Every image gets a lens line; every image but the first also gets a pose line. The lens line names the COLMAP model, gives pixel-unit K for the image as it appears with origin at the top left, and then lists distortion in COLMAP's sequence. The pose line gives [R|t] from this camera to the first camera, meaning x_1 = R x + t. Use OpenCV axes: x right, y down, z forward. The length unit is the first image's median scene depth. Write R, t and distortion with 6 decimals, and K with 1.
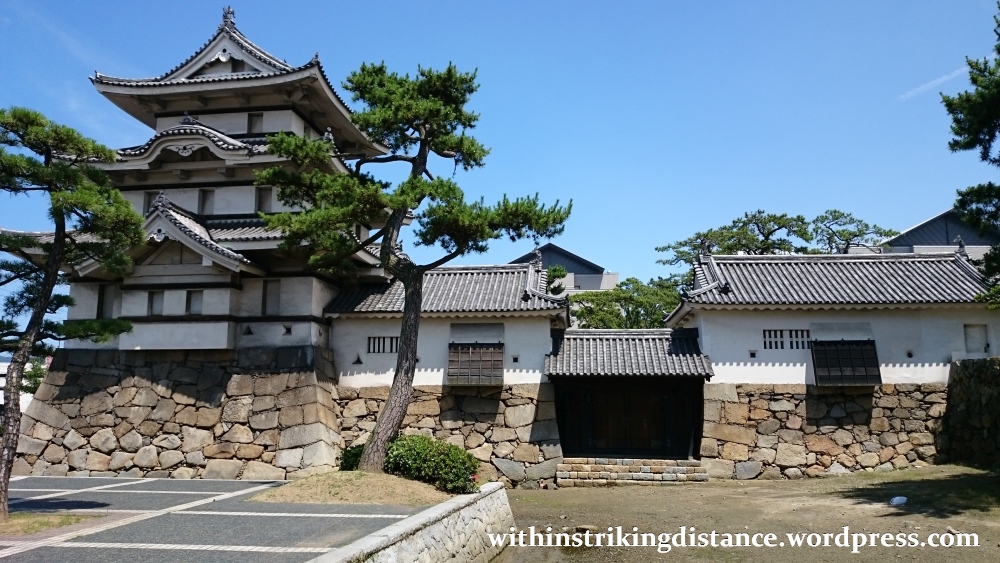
lens RADIAL K [[751.2, 0, 500.9], [0, 751.2, 293.4], [0, 0, 1]] dist [0.073809, -0.230022]
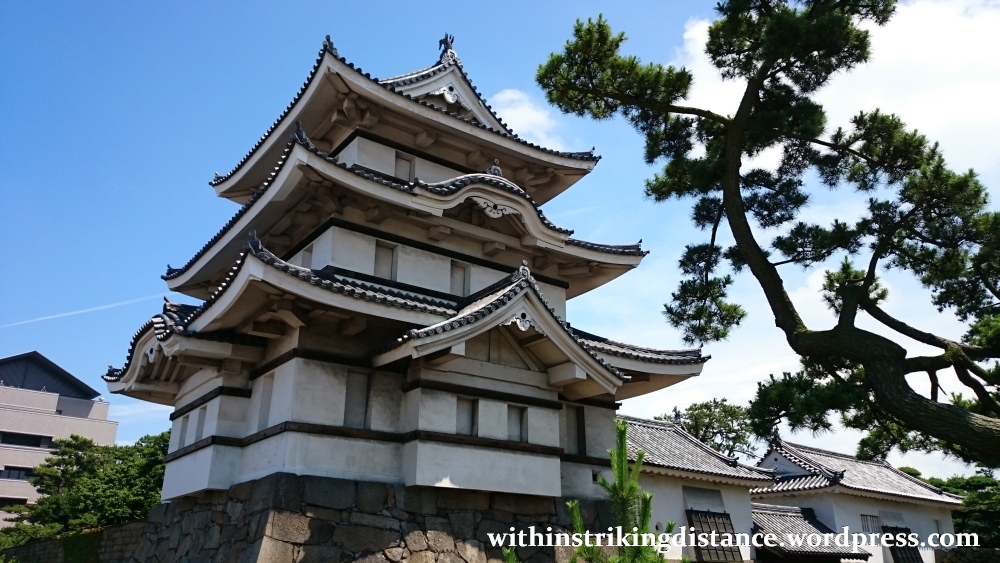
lens RADIAL K [[768.6, 0, 500.0], [0, 768.6, 281.5], [0, 0, 1]] dist [0.198048, -0.363328]
pose [[0.717164, 0.253228, 0.649270, -0.899742], [-0.116081, 0.962039, -0.246995, 0.063384], [-0.687168, 0.101768, 0.719335, 0.473177]]
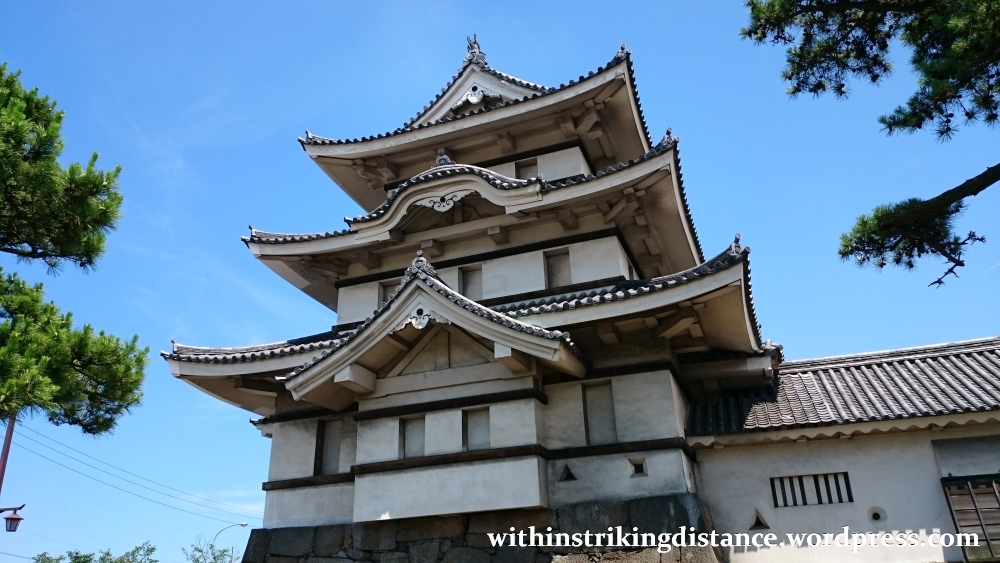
lens RADIAL K [[768.6, 0, 500.0], [0, 768.6, 281.5], [0, 0, 1]] dist [0.198048, -0.363328]
pose [[0.976744, -0.112246, -0.182680, -0.257410], [0.062135, 0.963640, -0.259880, 0.058805], [0.205209, 0.242485, 0.948204, 0.388857]]
